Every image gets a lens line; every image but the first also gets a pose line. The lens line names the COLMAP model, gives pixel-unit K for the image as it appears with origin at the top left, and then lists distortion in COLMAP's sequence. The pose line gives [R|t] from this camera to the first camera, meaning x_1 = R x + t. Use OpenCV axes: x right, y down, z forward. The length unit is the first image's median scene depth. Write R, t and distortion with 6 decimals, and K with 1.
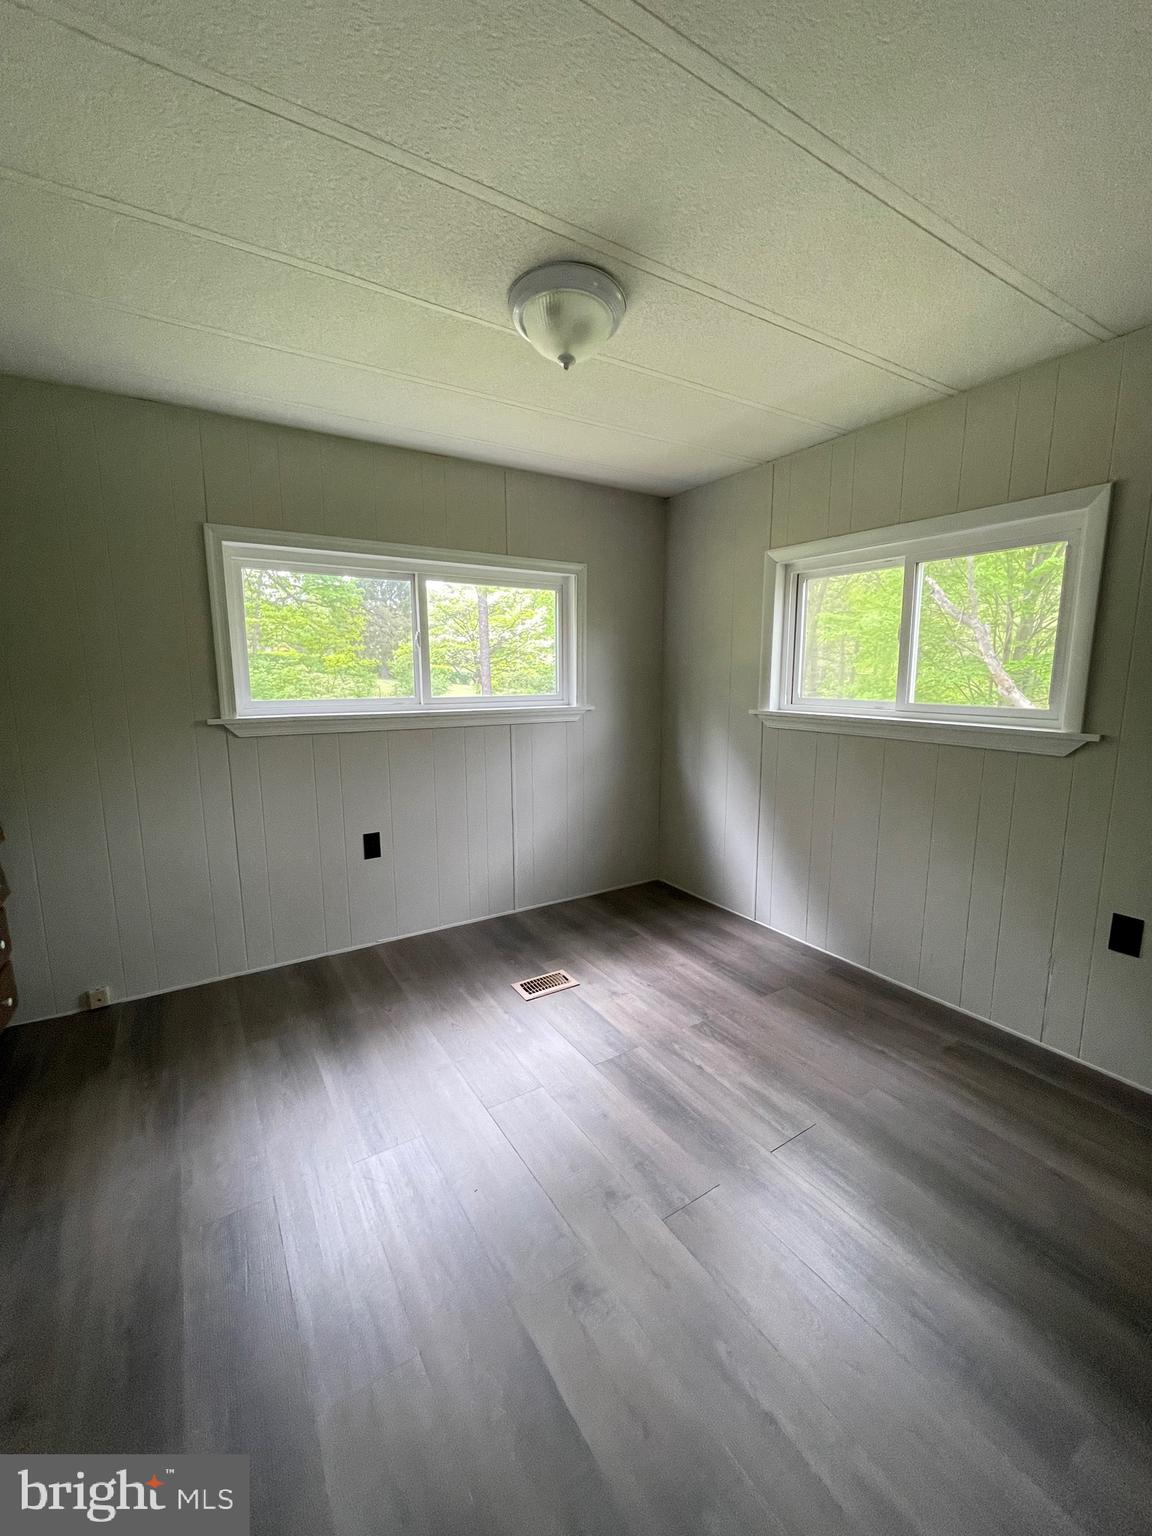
lens RADIAL K [[621.9, 0, 574.0], [0, 621.9, 766.8], [0, 0, 1]] dist [-0.002530, -0.000080]
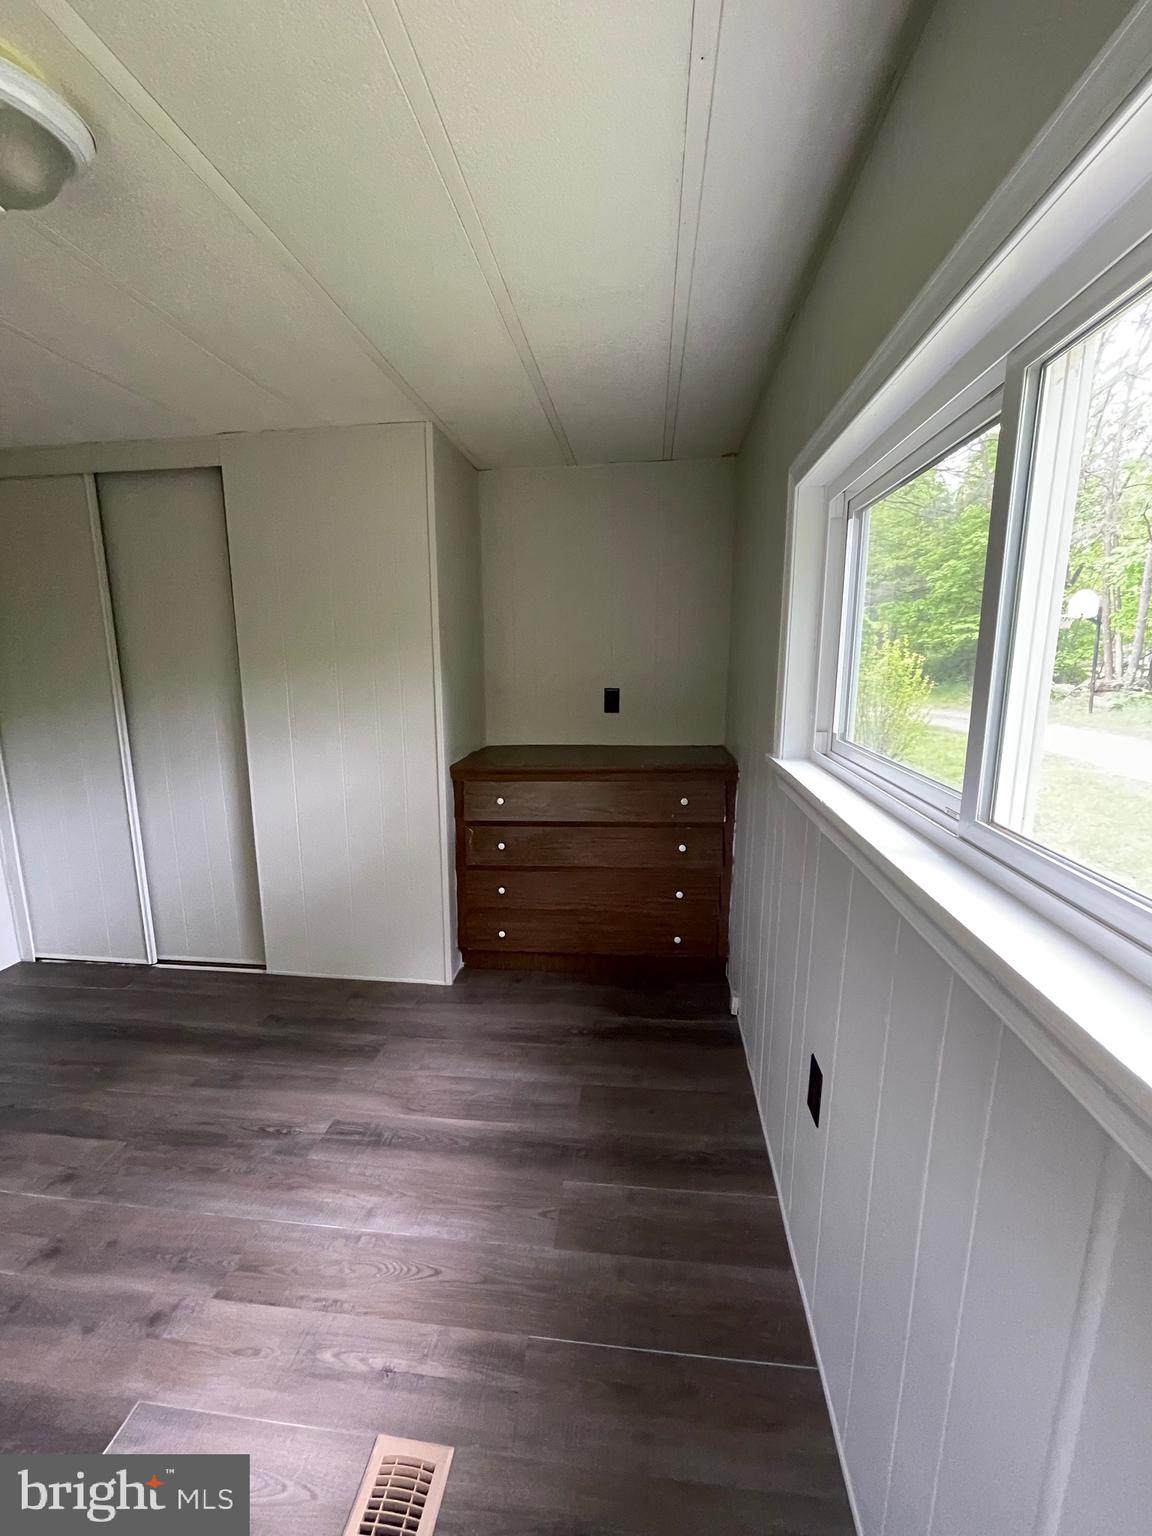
lens RADIAL K [[621.9, 0, 574.3], [0, 621.9, 768.3], [0, 0, 1]] dist [-0.002530, -0.000080]
pose [[-0.630610, 0.149414, -0.761582, 0.124215], [-0.109445, 0.954367, 0.277859, -0.272936], [0.768345, 0.258572, -0.585480, 1.454481]]
